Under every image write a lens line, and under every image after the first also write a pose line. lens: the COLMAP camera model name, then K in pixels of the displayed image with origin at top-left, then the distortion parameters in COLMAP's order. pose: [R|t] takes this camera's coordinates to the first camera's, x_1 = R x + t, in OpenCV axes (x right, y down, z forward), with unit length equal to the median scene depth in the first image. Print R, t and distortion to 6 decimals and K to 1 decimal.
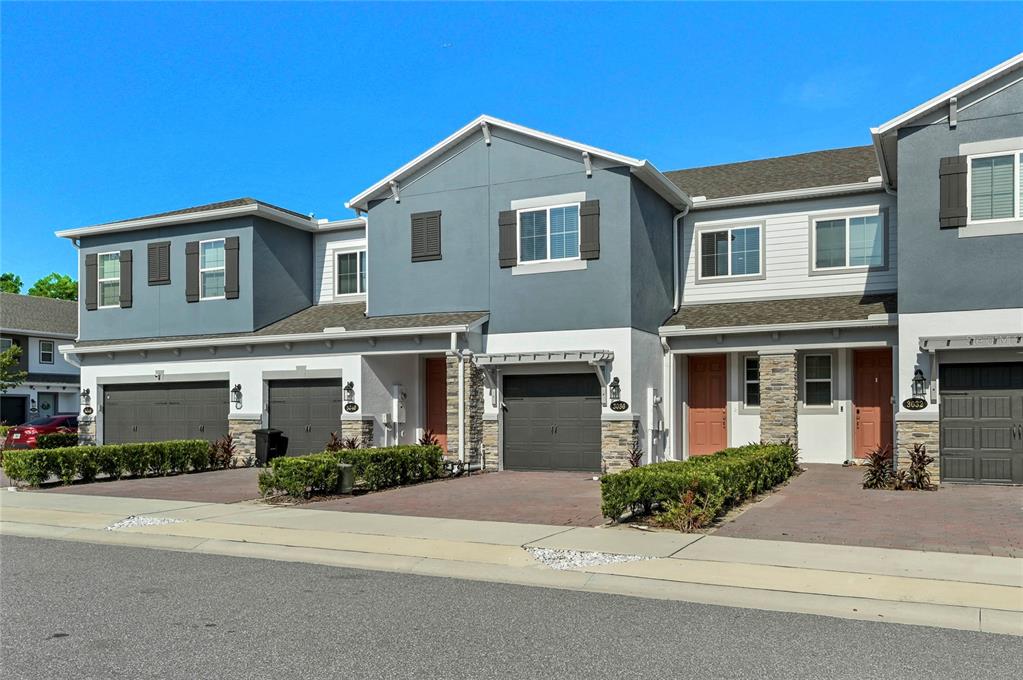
lens RADIAL K [[890.2, 0, 484.1], [0, 890.2, 422.2], [0, 0, 1]] dist [0.020015, -0.005736]
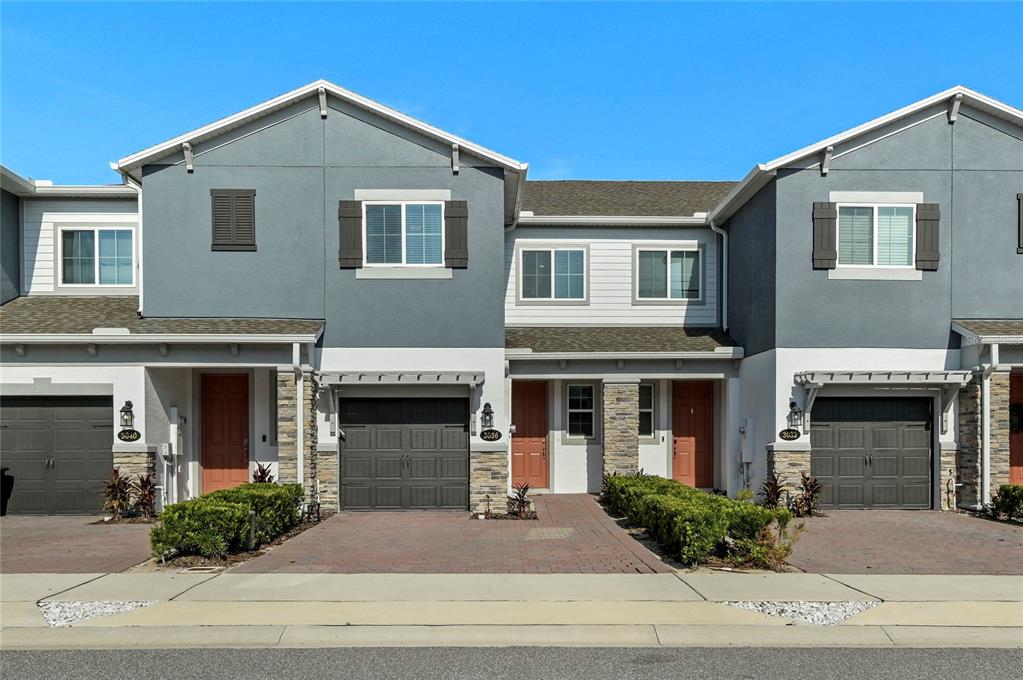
lens RADIAL K [[943.8, 0, 502.8], [0, 943.8, 462.1], [0, 0, 1]] dist [0.021306, 0.000000]
pose [[0.876688, -0.009101, 0.480974, -0.282761], [0.004091, 0.999926, 0.011464, -0.001783], [-0.481043, -0.008083, 0.876660, 0.155234]]
